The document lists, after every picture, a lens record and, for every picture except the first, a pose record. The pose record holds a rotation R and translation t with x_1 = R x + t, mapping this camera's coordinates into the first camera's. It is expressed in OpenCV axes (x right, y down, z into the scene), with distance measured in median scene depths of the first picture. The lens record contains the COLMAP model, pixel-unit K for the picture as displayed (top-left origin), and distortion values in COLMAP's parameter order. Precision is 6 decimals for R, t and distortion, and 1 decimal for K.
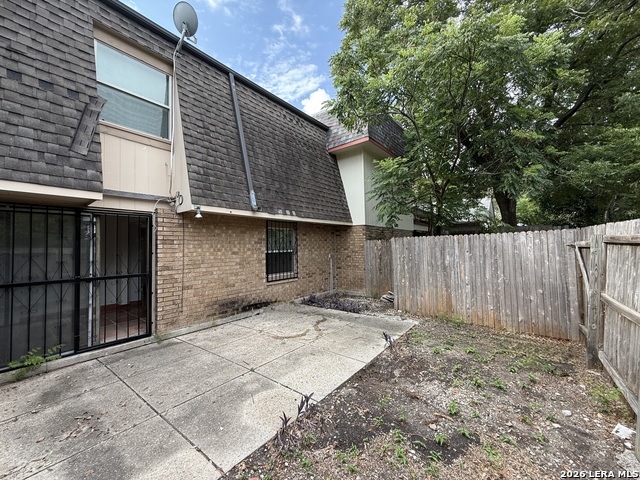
lens RADIAL K [[255.2, 0, 318.8], [0, 255.2, 238.9], [0, 0, 1]] dist [0.000937, 0.000356]
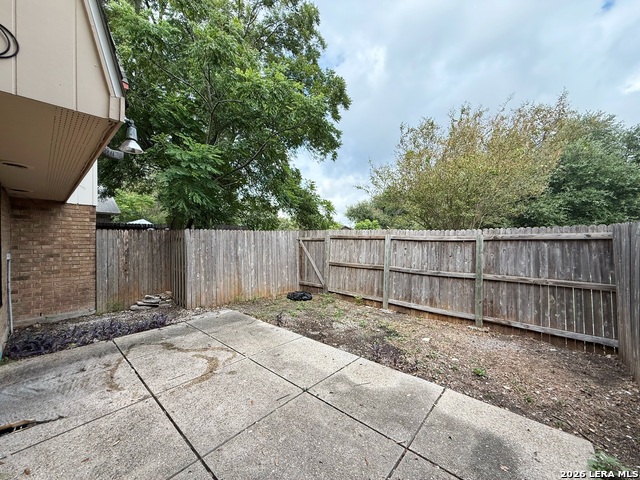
lens RADIAL K [[255.2, 0, 318.9], [0, 255.2, 237.2], [0, 0, 1]] dist [0.000937, 0.000356]
pose [[0.068742, 0.021923, 0.997394, -0.742786], [-0.031451, 0.999309, -0.019798, 0.035678], [-0.997139, -0.030008, 0.069384, 0.639353]]
